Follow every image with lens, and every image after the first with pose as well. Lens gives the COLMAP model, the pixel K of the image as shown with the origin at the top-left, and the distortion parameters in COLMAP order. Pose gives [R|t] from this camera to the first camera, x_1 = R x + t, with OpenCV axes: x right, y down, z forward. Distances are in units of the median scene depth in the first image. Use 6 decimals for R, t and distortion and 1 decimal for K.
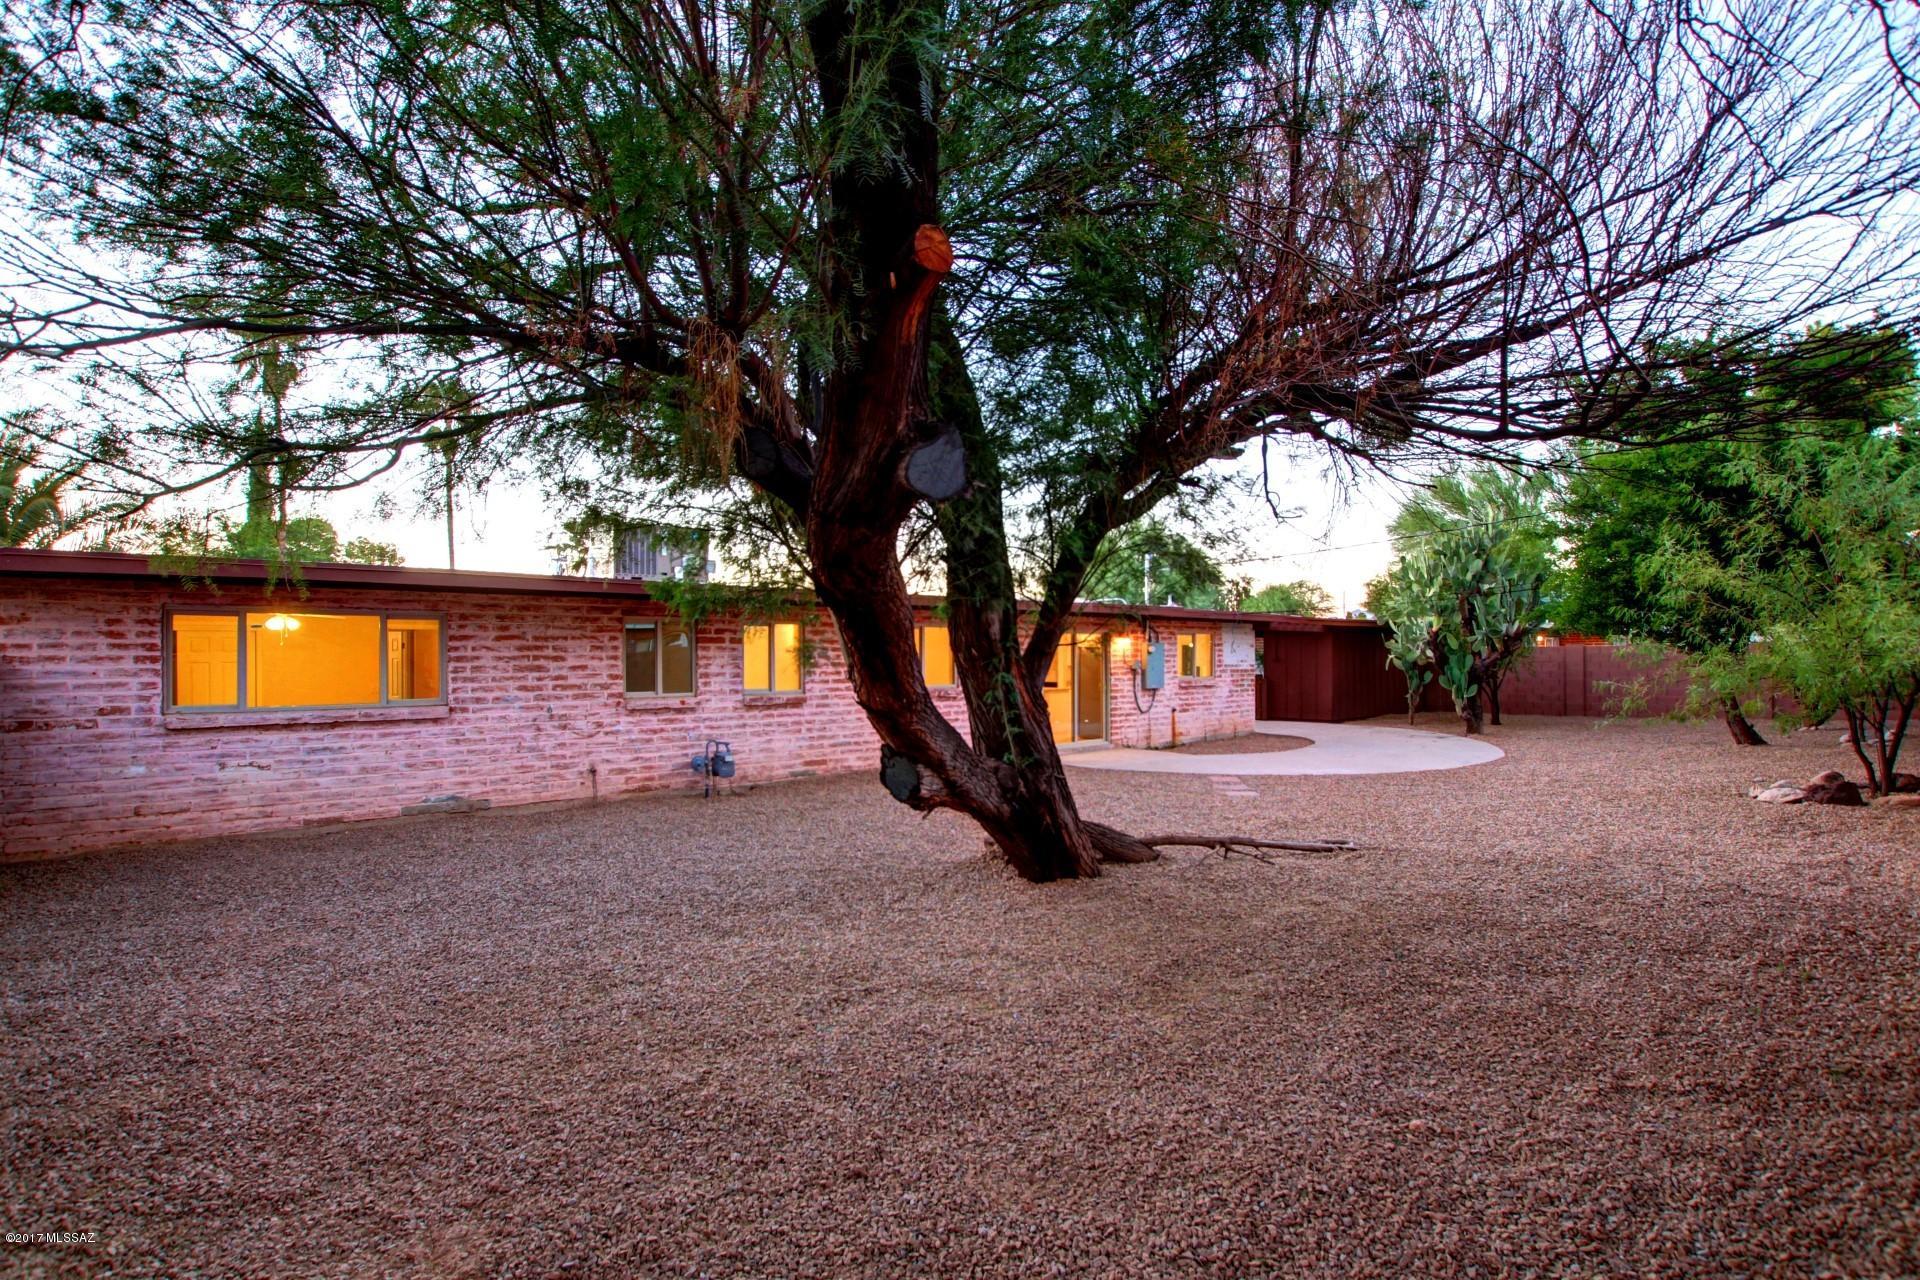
lens RADIAL K [[902.3, 0, 954.9], [0, 902.3, 652.7], [0, 0, 1]] dist [-0.037439, 0.009264]
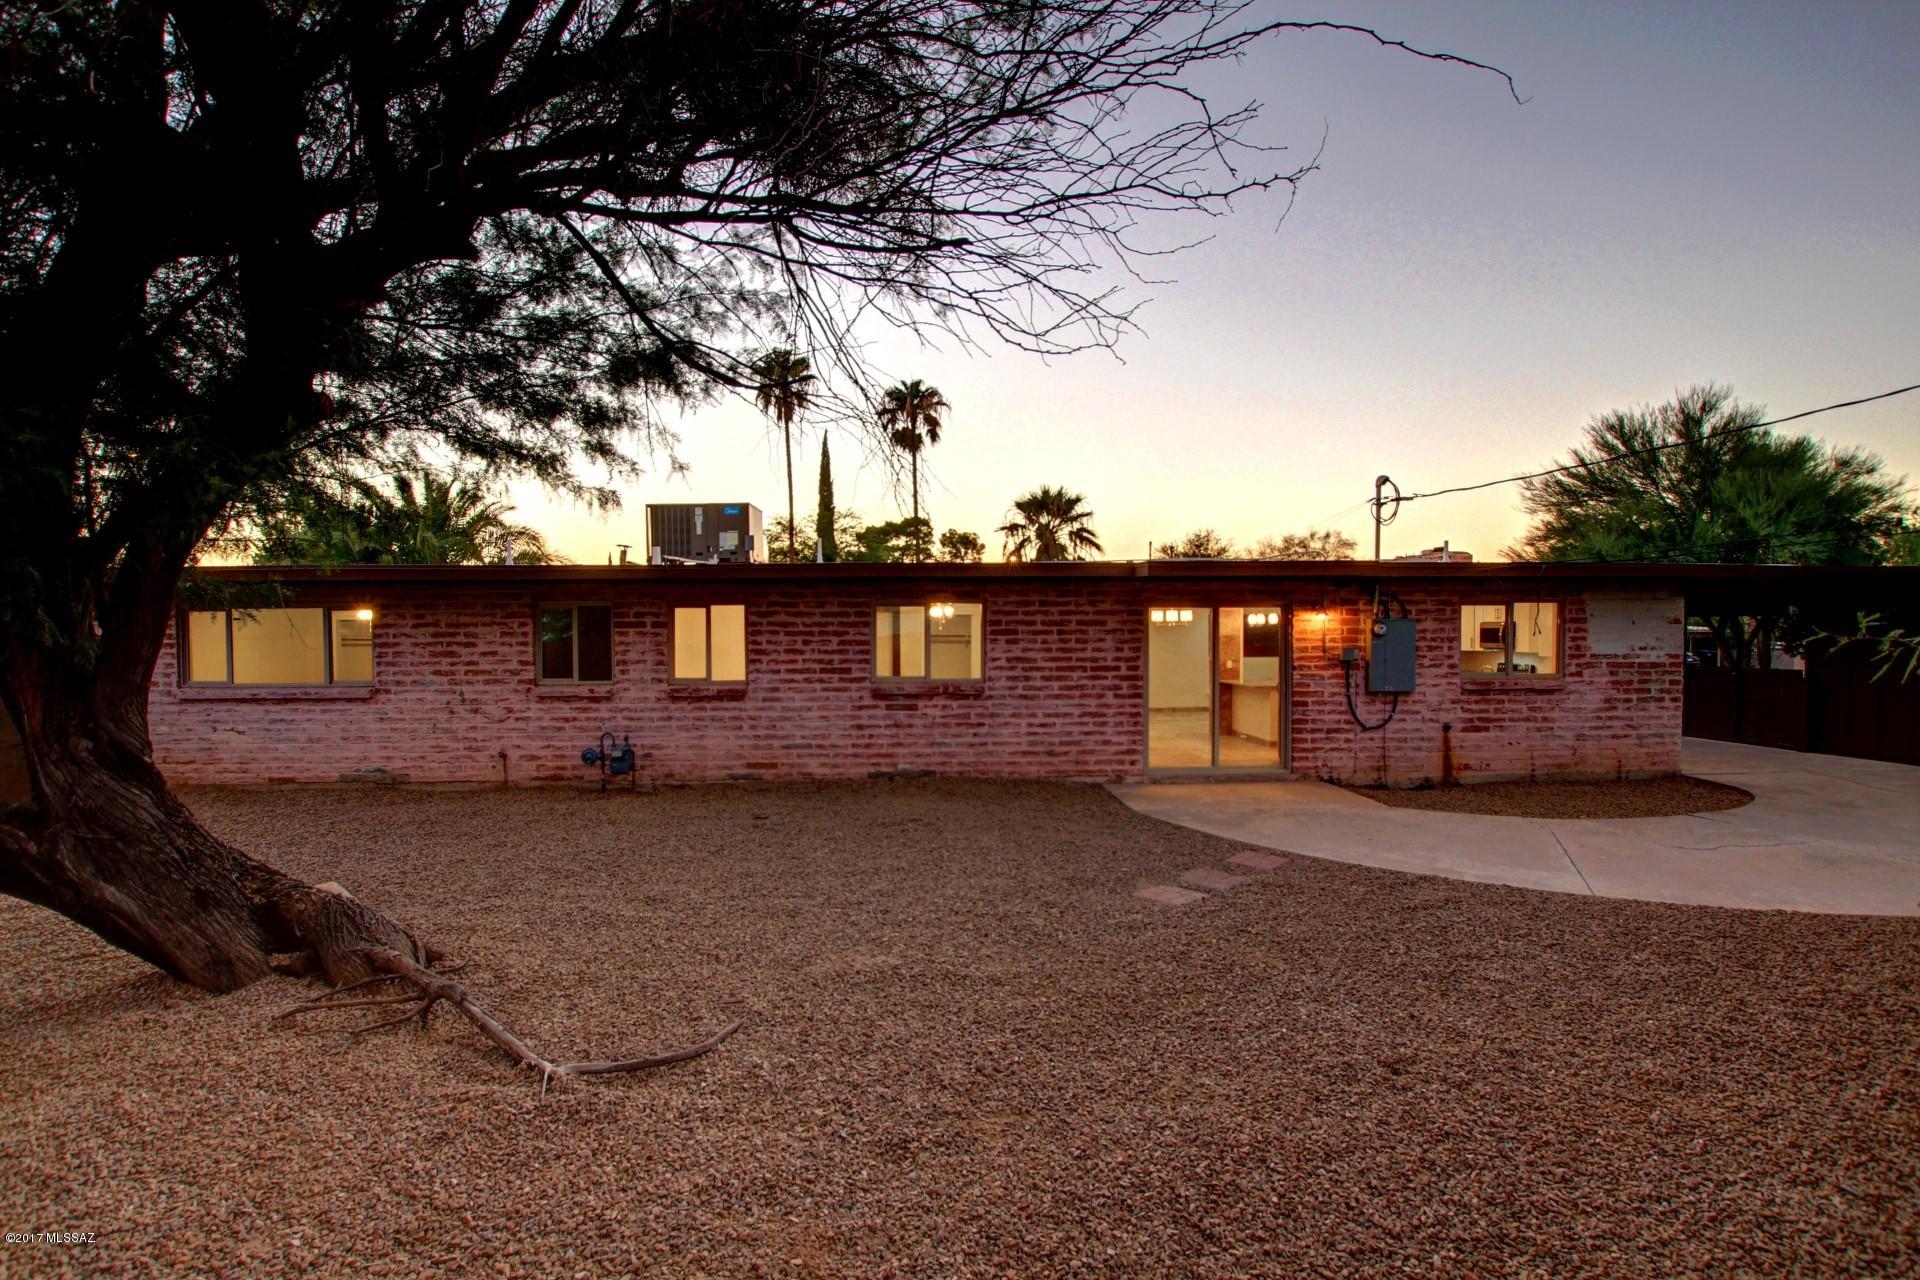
lens RADIAL K [[902.3, 0, 954.9], [0, 902.3, 652.7], [0, 0, 1]] dist [-0.037439, 0.009264]
pose [[0.778028, 0.010276, -0.628146, 0.619624], [0.004359, 0.999754, 0.021754, -0.004140], [0.628215, -0.019663, 0.777792, 0.529400]]
